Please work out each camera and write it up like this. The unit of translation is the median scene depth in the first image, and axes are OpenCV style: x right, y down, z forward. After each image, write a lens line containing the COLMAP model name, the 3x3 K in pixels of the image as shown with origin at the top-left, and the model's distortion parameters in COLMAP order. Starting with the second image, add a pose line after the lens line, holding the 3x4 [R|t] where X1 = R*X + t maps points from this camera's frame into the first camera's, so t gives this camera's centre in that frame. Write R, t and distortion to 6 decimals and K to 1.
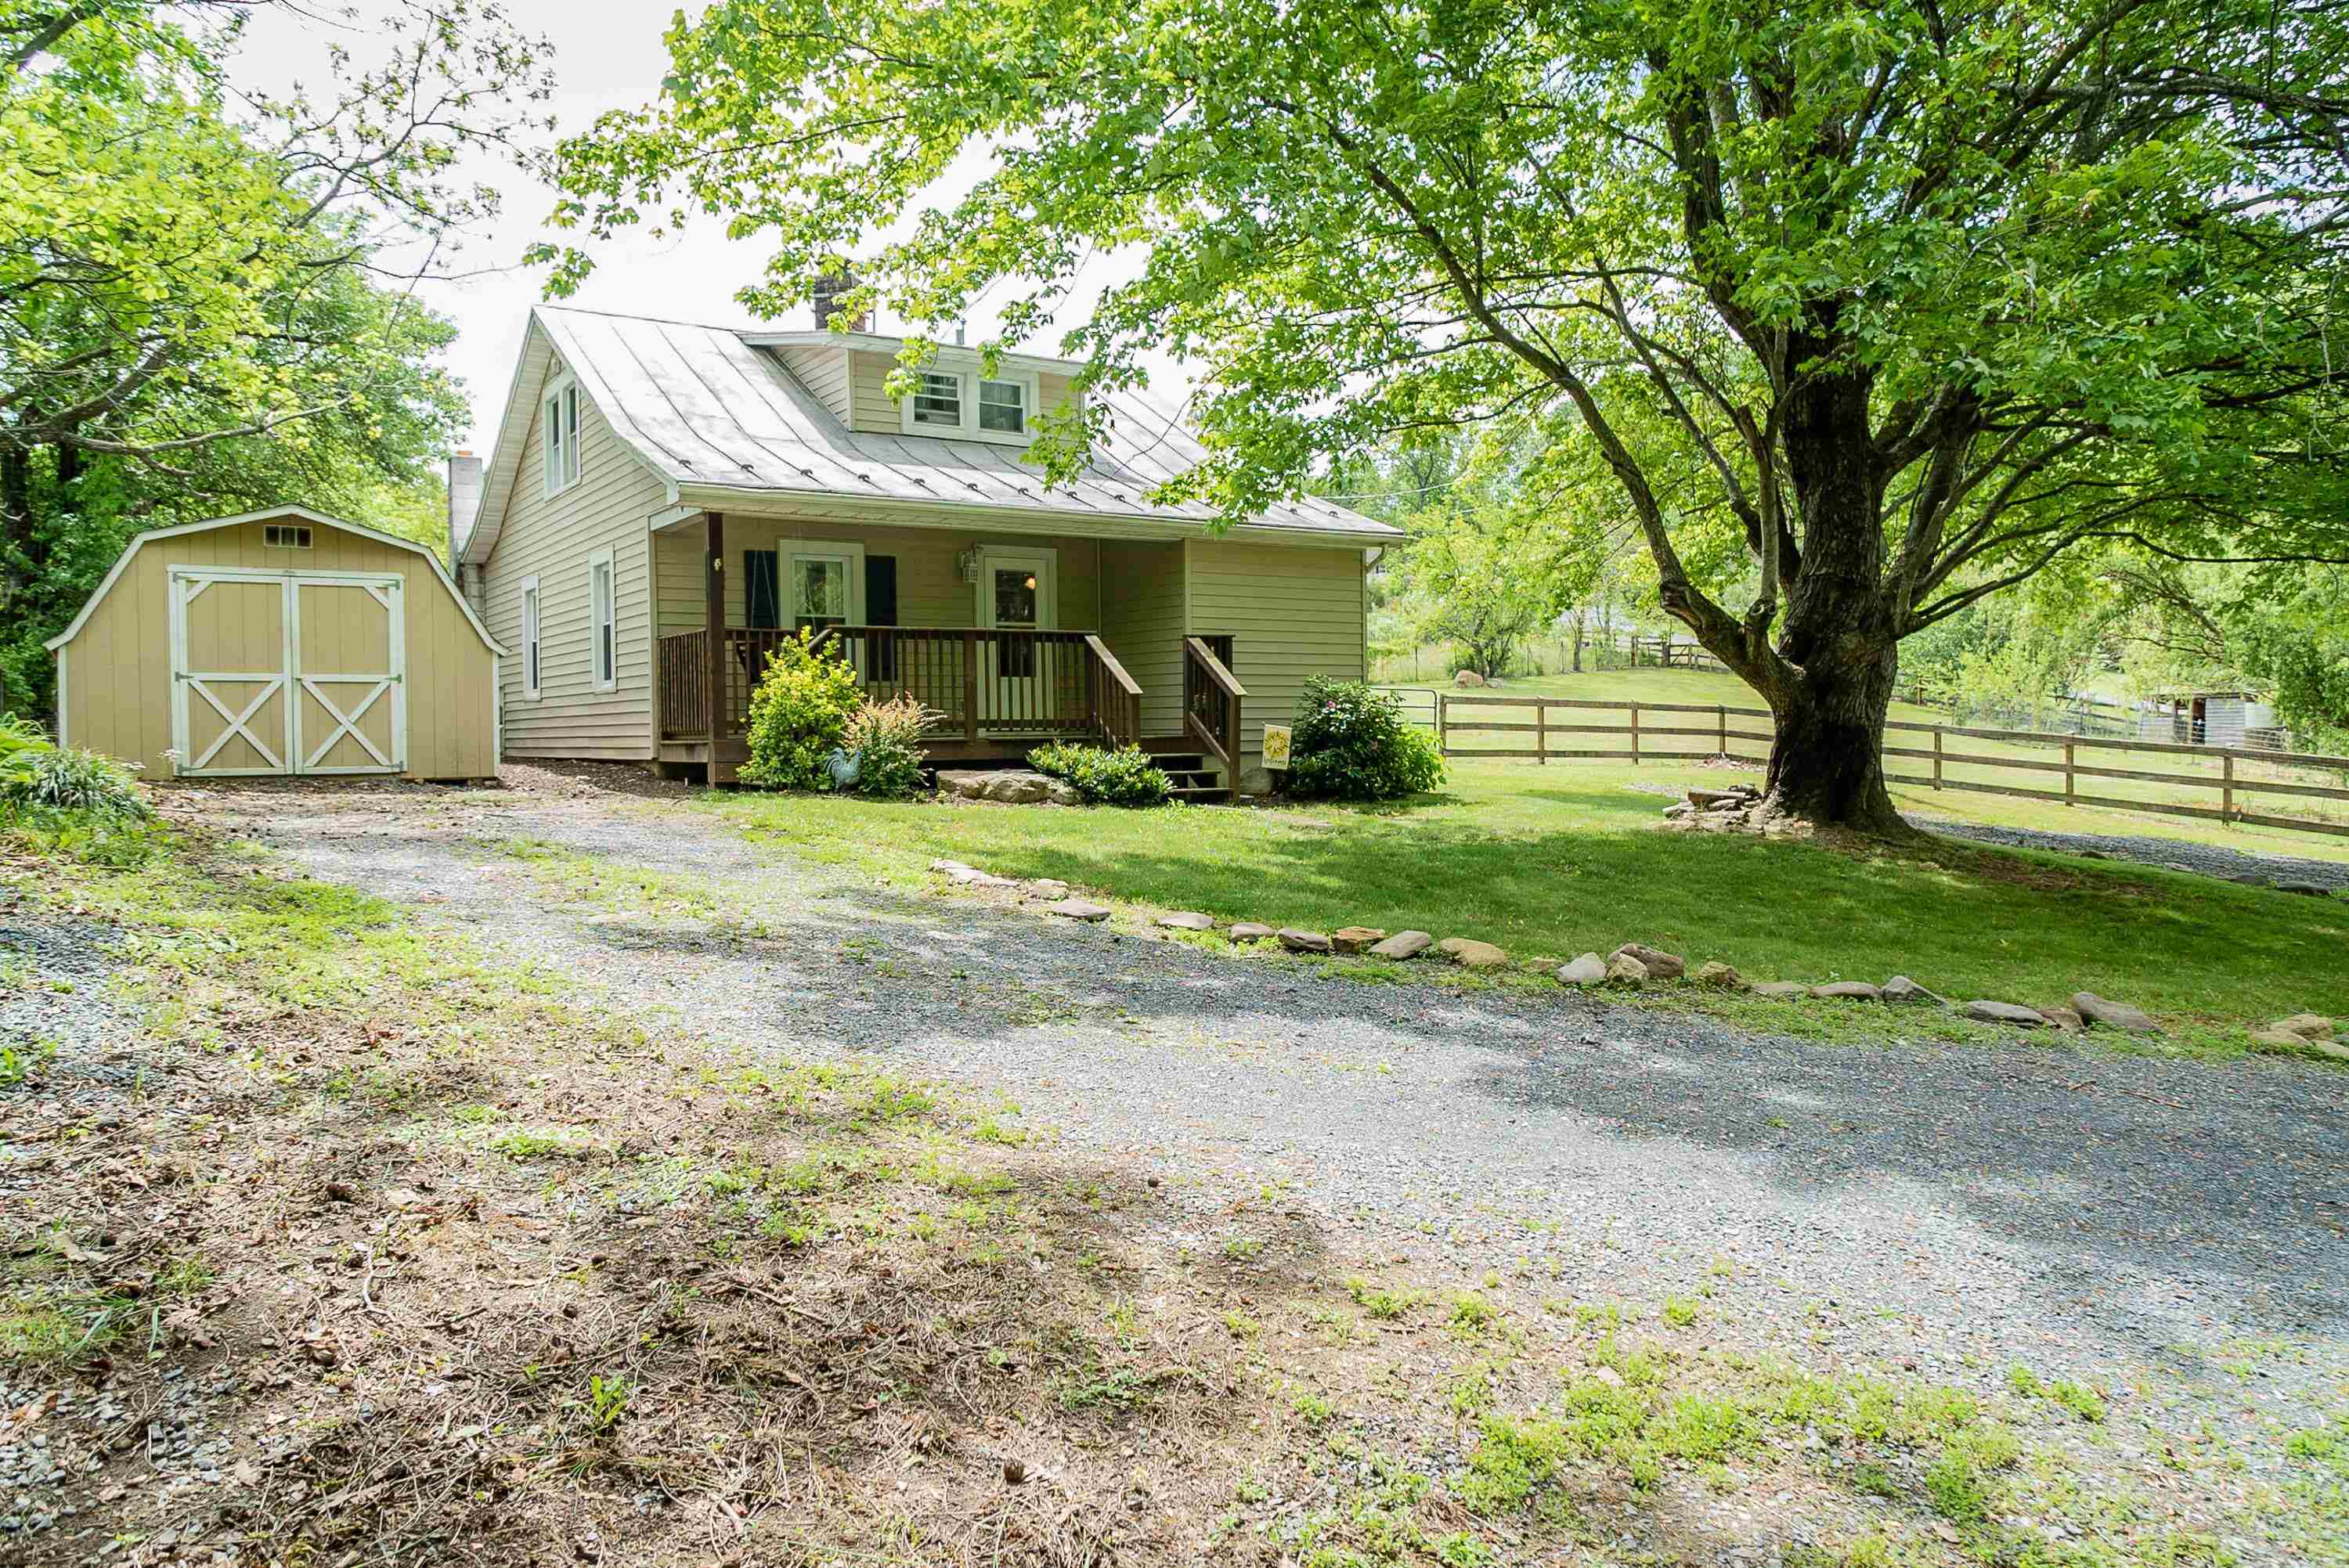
lens RADIAL K [[1639.9, 0, 1184.1], [0, 1639.9, 784.6], [0, 0, 1]] dist [-0.016181, 0.006200]
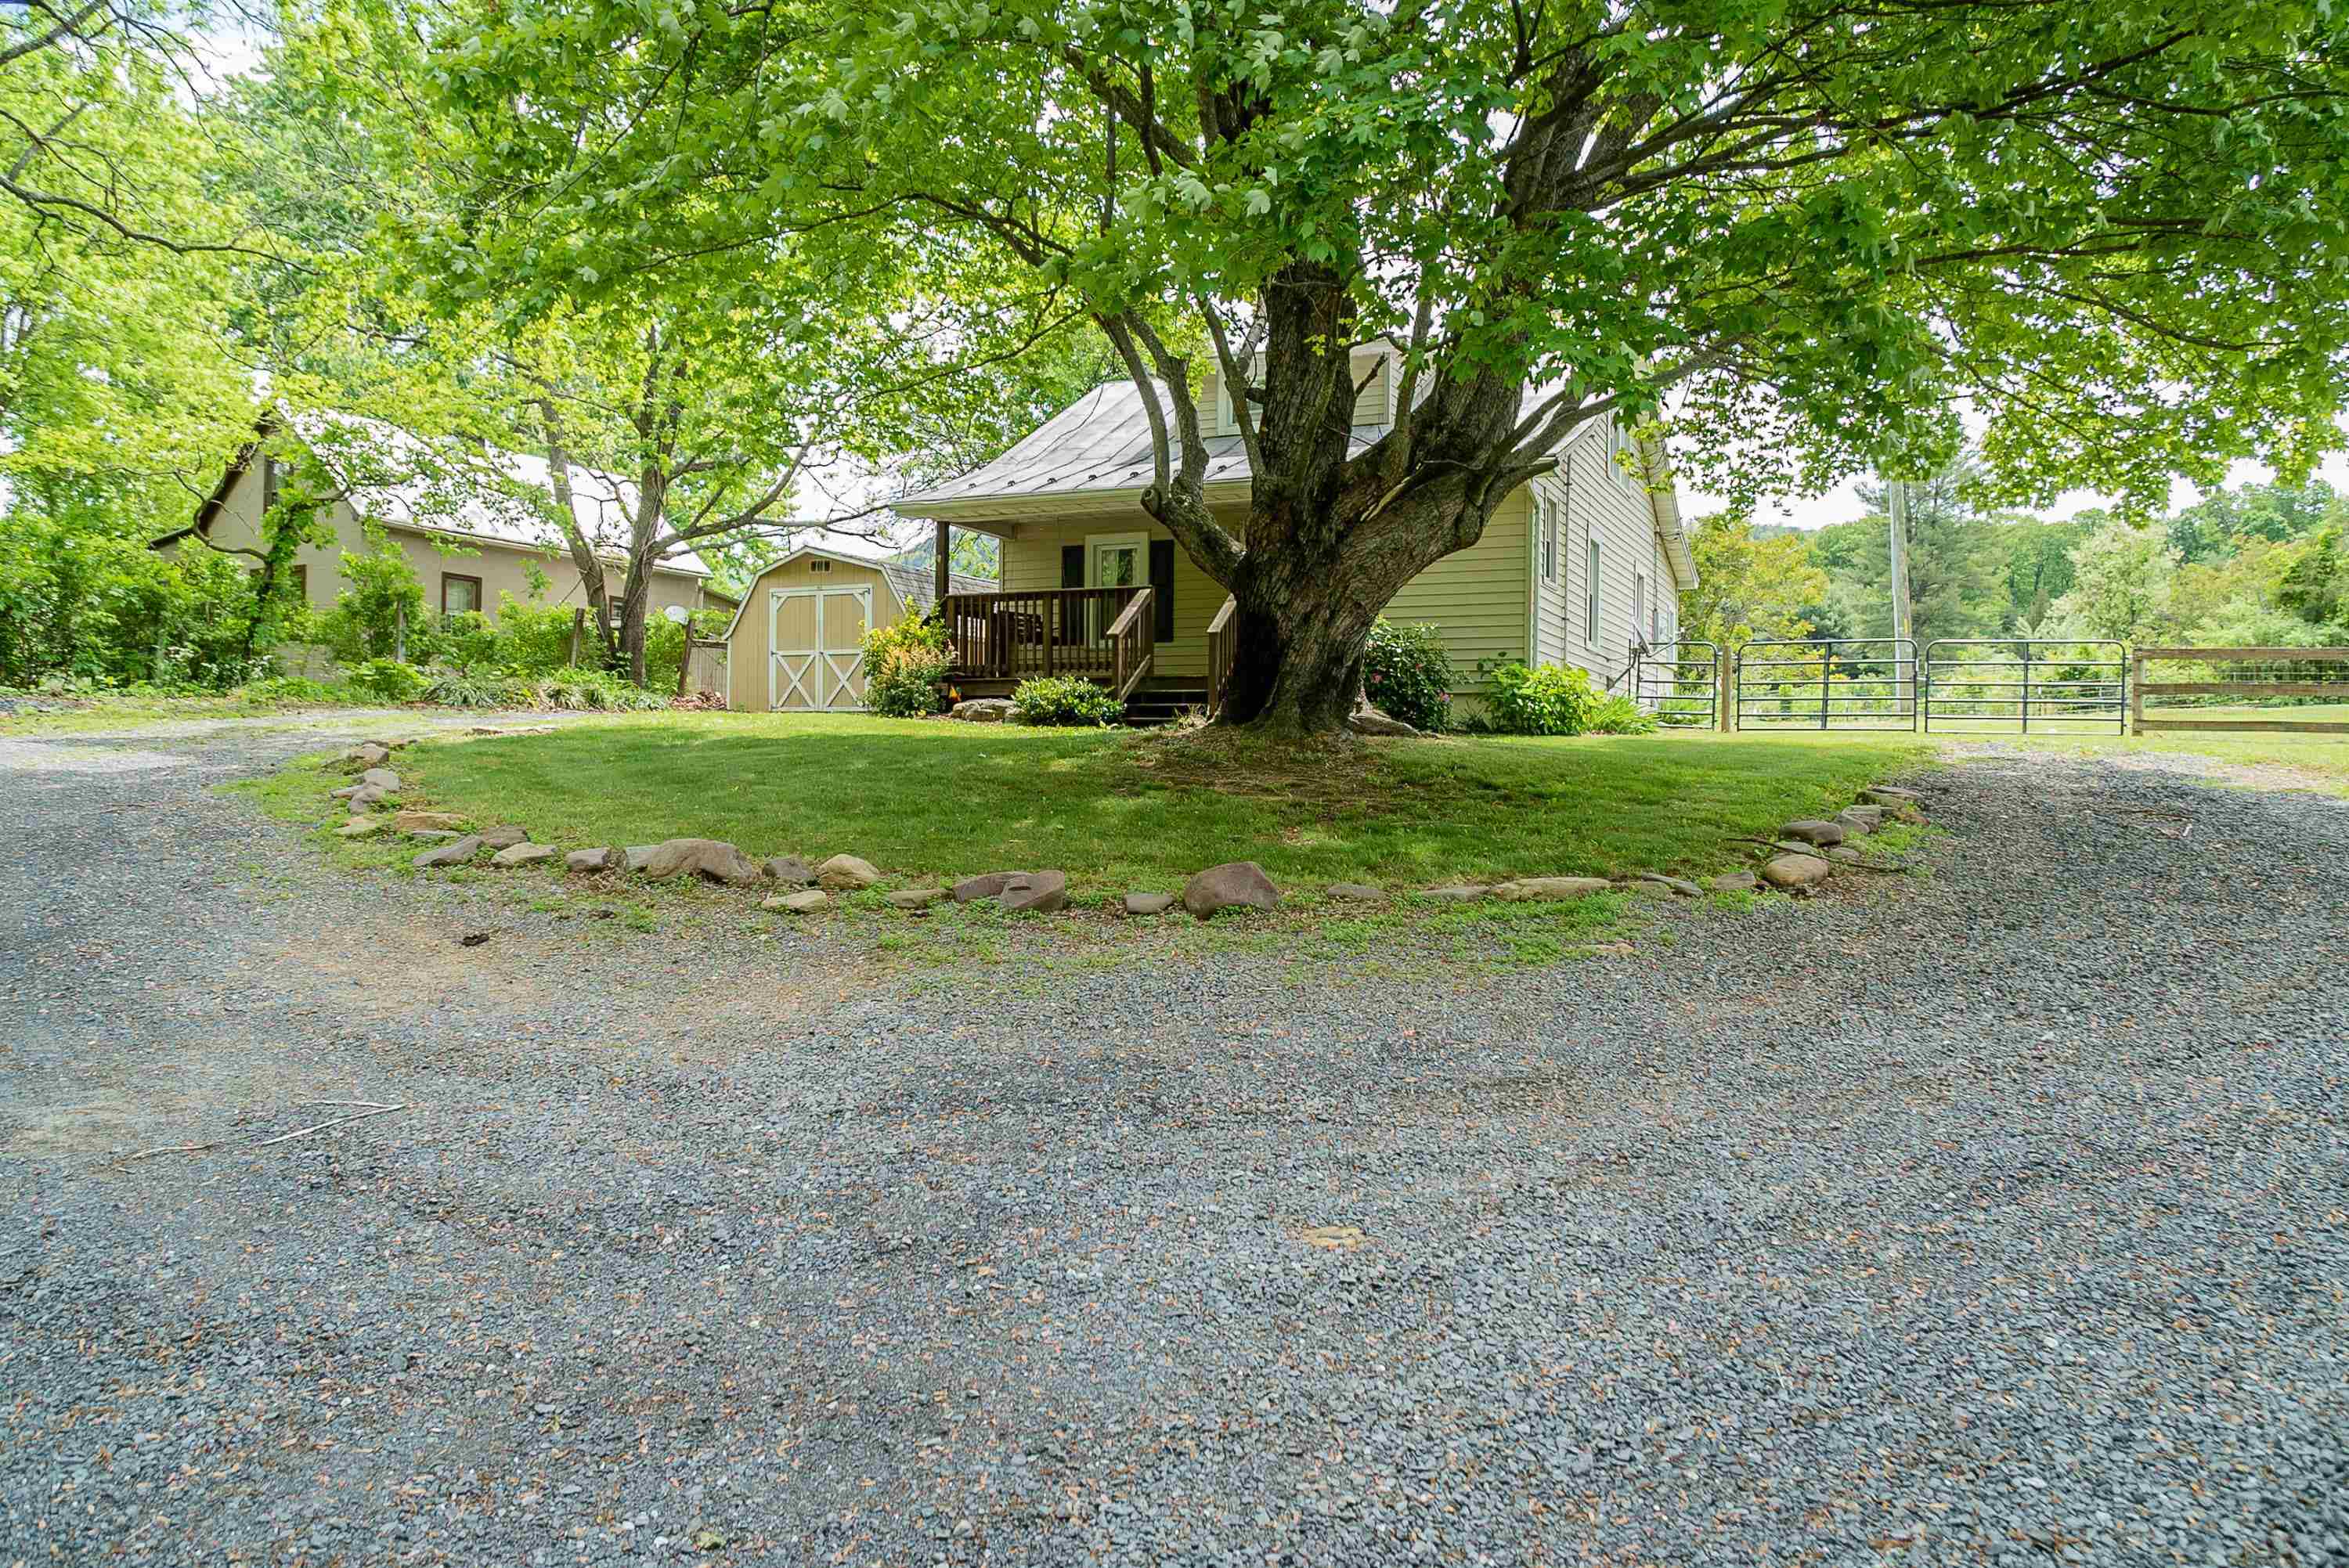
lens RADIAL K [[1639.9, 0, 1184.1], [0, 1639.9, 784.6], [0, 0, 1]] dist [-0.016181, 0.006200]
pose [[0.522801, 0.016707, -0.852291, 0.874081], [-0.046129, 0.998897, -0.008715, 0.053383], [0.851206, 0.043872, 0.522995, 0.385106]]
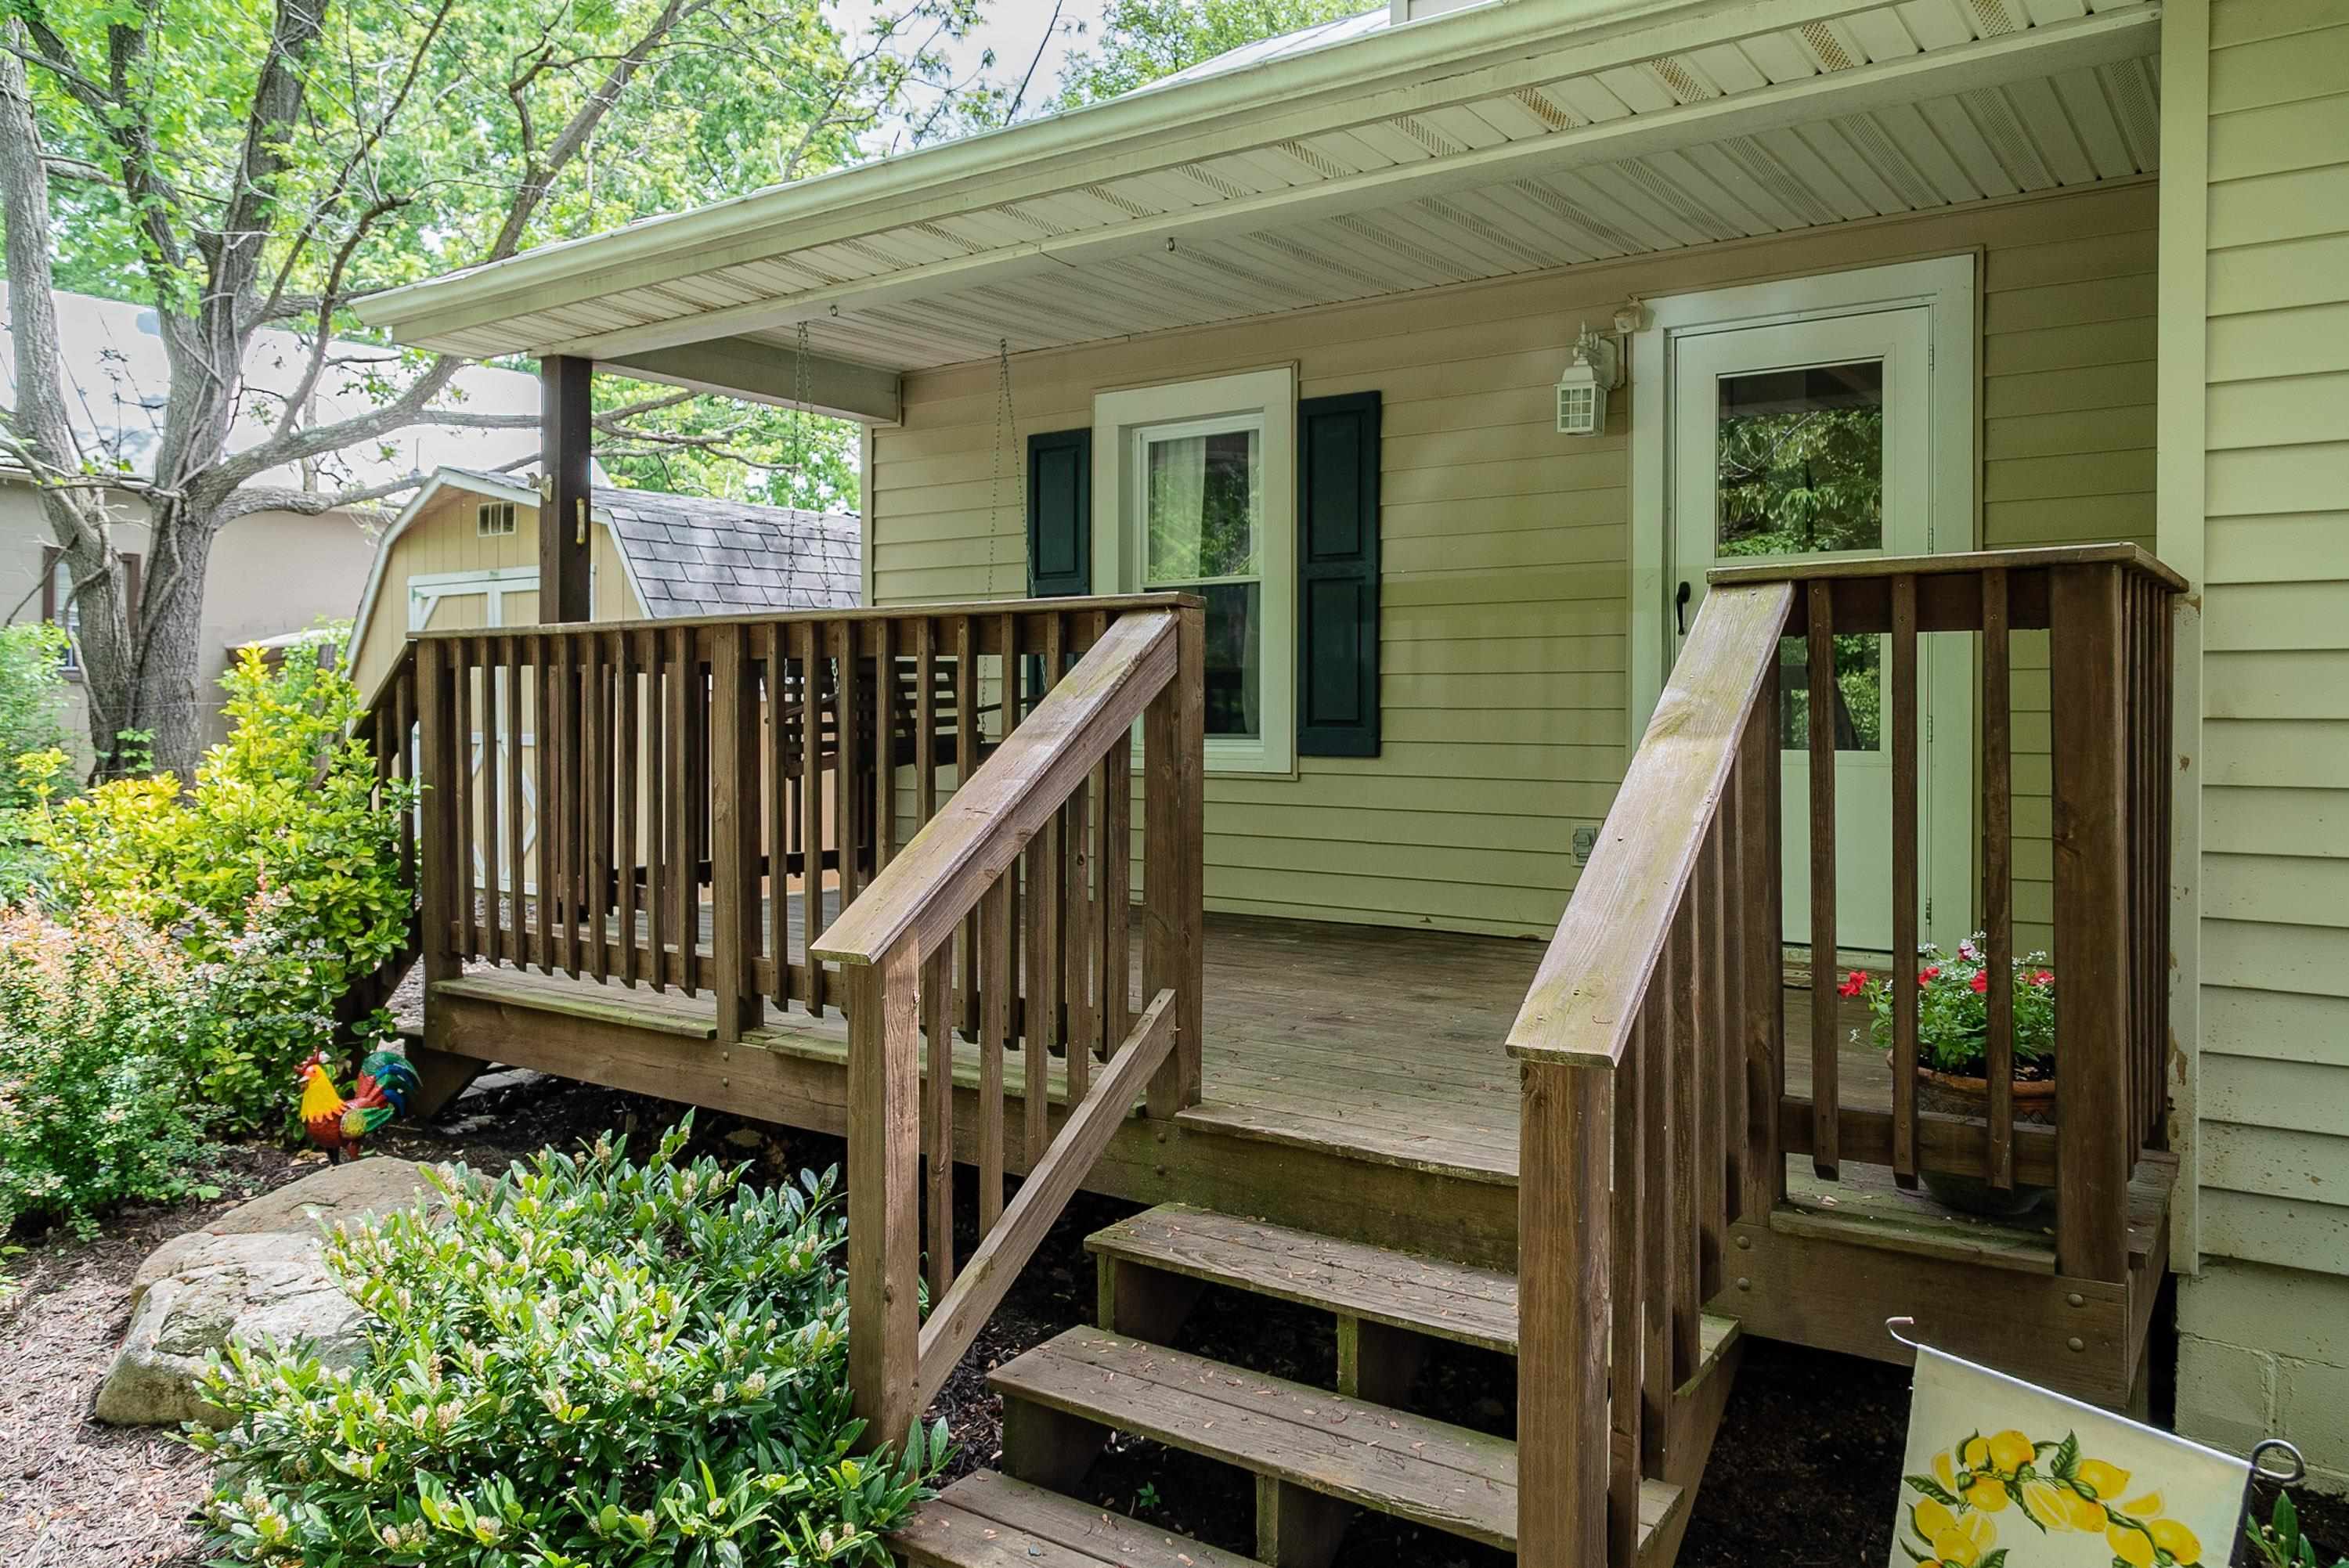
lens RADIAL K [[1630.0, 0, 1188.9], [0, 1630.0, 710.0], [0, 0, 1]] dist [-0.008410, 0.000232]
pose [[0.364125, 0.011944, -0.931274, 0.123231], [-0.038917, 0.999240, -0.002401, -0.071830], [0.930537, 0.037116, 0.364313, 0.854486]]
